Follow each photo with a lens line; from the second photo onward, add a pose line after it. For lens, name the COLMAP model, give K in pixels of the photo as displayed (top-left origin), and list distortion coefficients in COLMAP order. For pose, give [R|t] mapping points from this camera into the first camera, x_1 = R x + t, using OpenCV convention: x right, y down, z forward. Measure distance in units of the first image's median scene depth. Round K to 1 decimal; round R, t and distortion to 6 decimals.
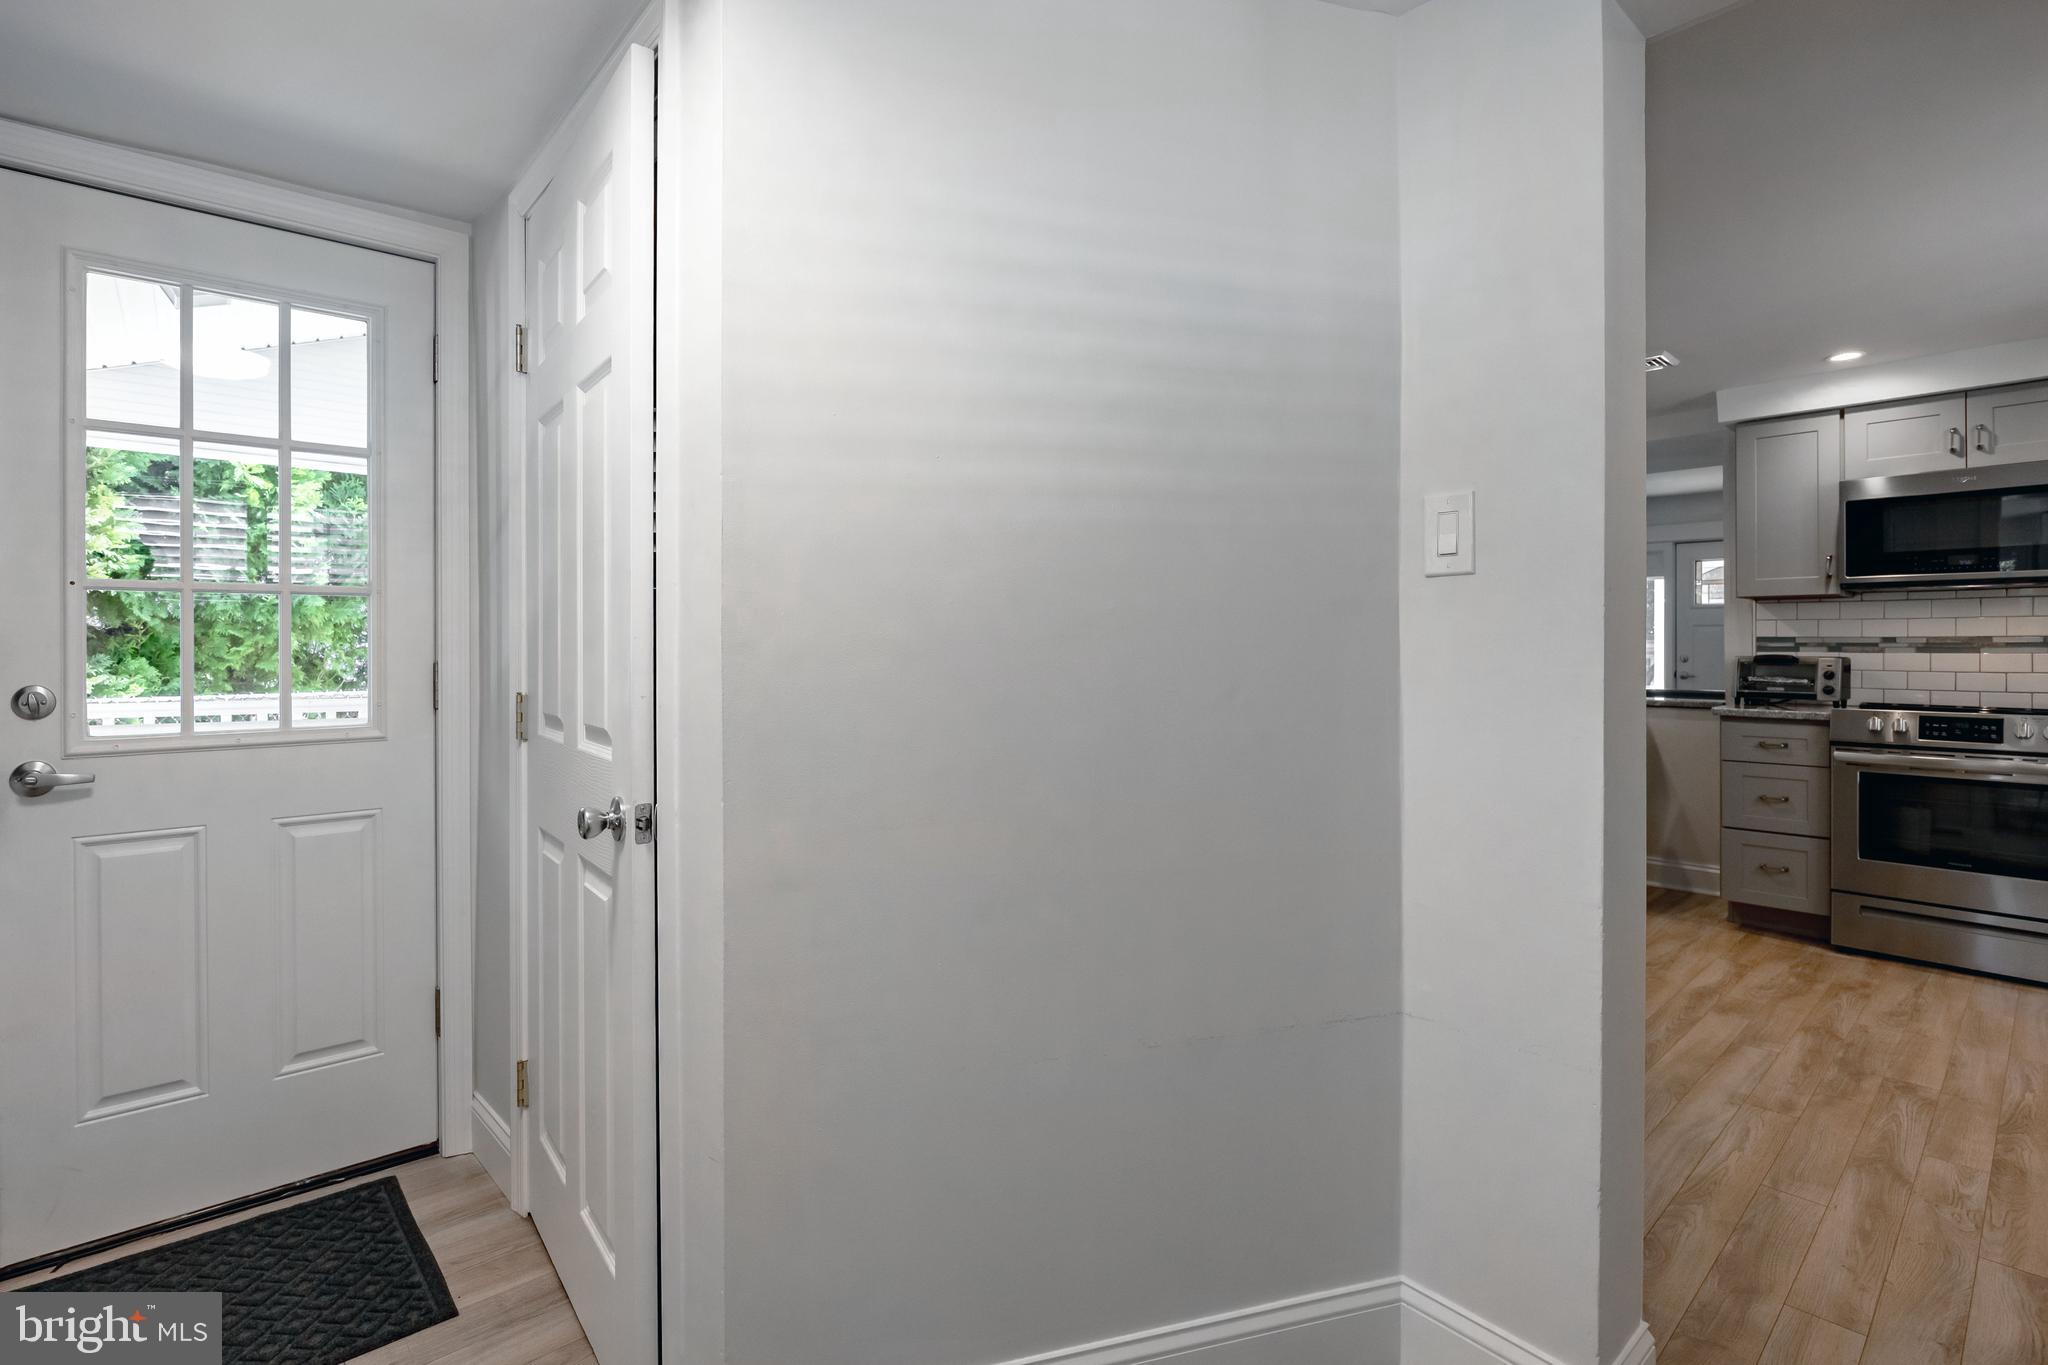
lens RADIAL K [[911.3, 0, 1024.0], [0, 911.3, 682.5], [0, 0, 1]] dist [-0.012888, 0.000209]
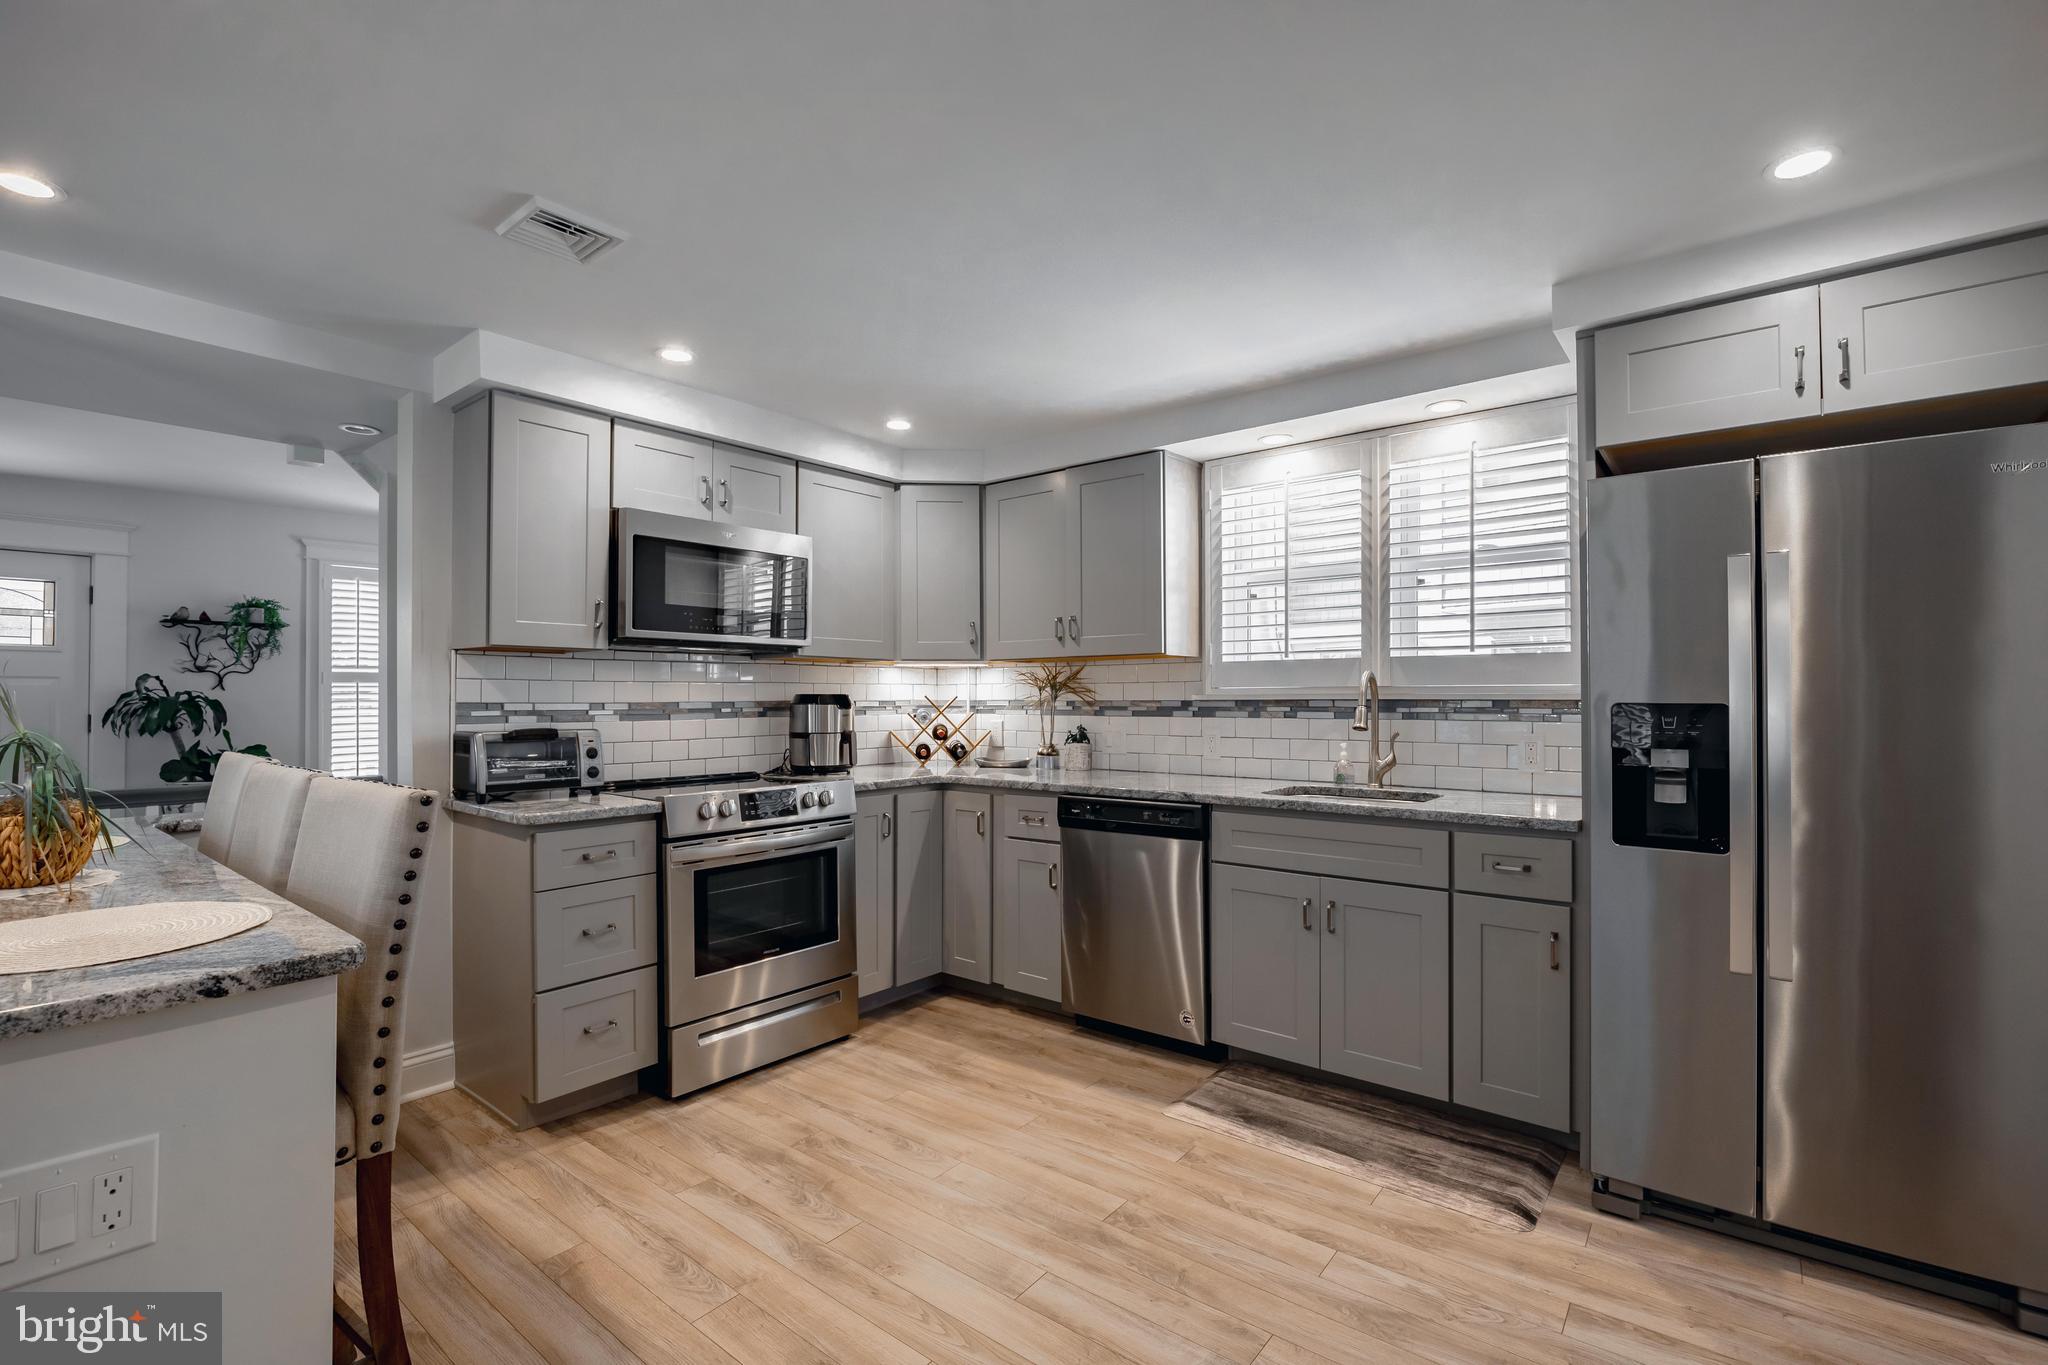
lens RADIAL K [[911.3, 0, 1024.0], [0, 911.3, 682.5], [0, 0, 1]] dist [-0.012888, 0.000209]
pose [[-0.150948, 0.015295, 0.988423, 0.071814], [0.042780, 0.999045, -0.008927, -0.050556], [-0.987616, 0.040938, -0.151458, 0.829881]]
